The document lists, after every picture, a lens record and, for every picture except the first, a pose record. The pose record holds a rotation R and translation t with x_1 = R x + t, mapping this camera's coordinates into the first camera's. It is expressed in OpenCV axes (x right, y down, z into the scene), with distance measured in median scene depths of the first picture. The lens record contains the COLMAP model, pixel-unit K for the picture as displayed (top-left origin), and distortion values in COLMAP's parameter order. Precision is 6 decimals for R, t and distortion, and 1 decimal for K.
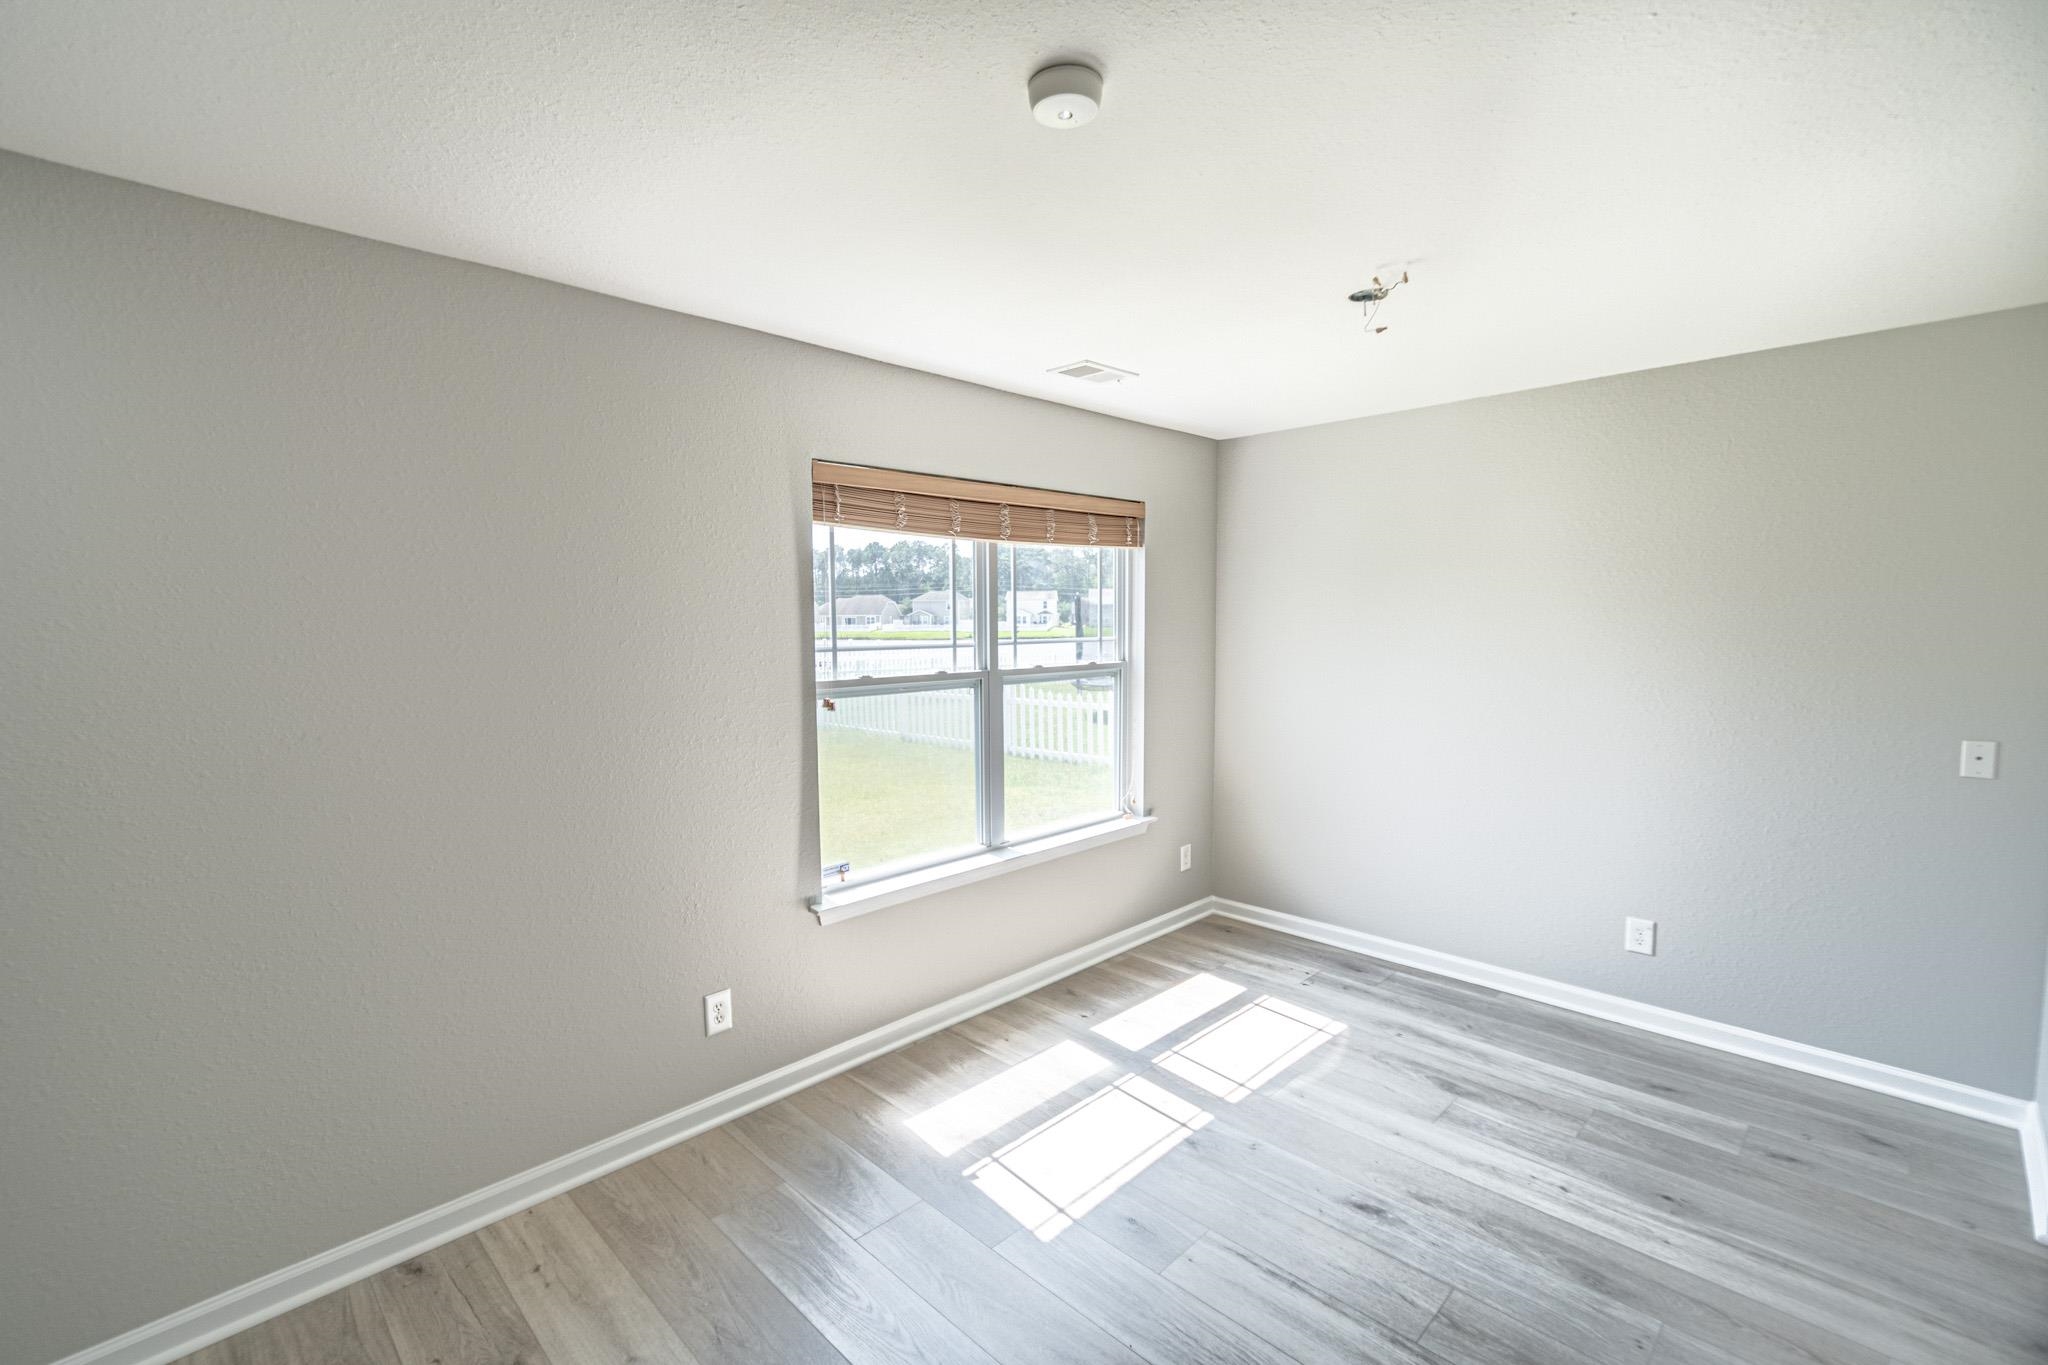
lens RADIAL K [[887.5, 0, 1014.5], [0, 887.5, 687.8], [0, 0, 1]] dist [0.002526, -0.000294]
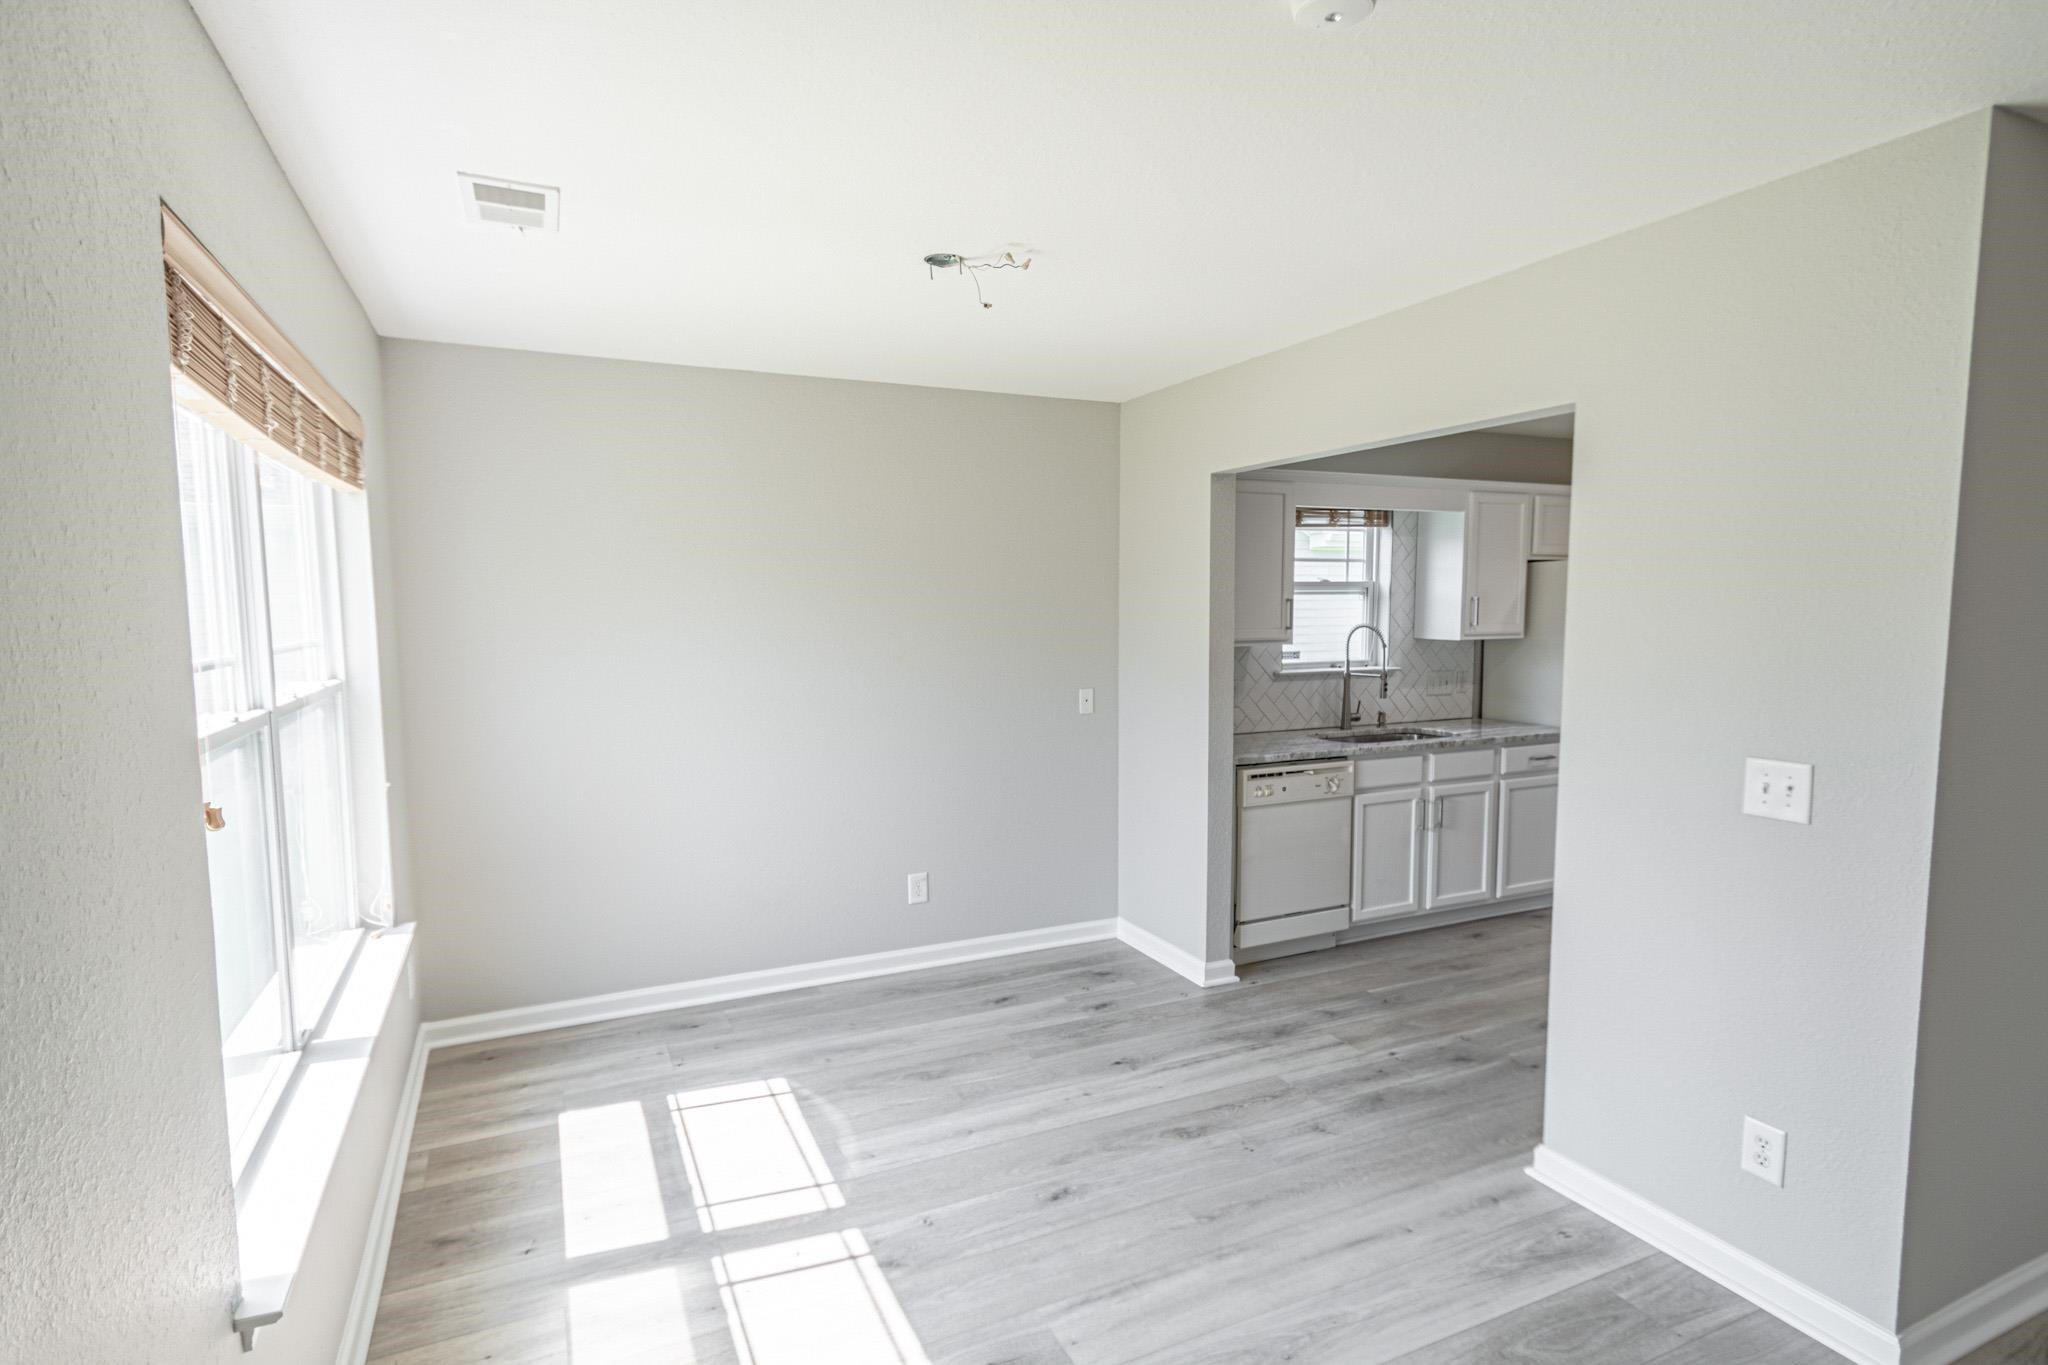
lens RADIAL K [[1017.5, 0, 1013.3], [0, 1017.5, 682.7], [0, 0, 1]] dist [0.014263, -0.000303]
pose [[0.347373, -0.068902, 0.935192, -0.507846], [0.075114, 0.996137, 0.045491, -0.034330], [-0.934714, 0.054444, 0.351207, 0.476783]]
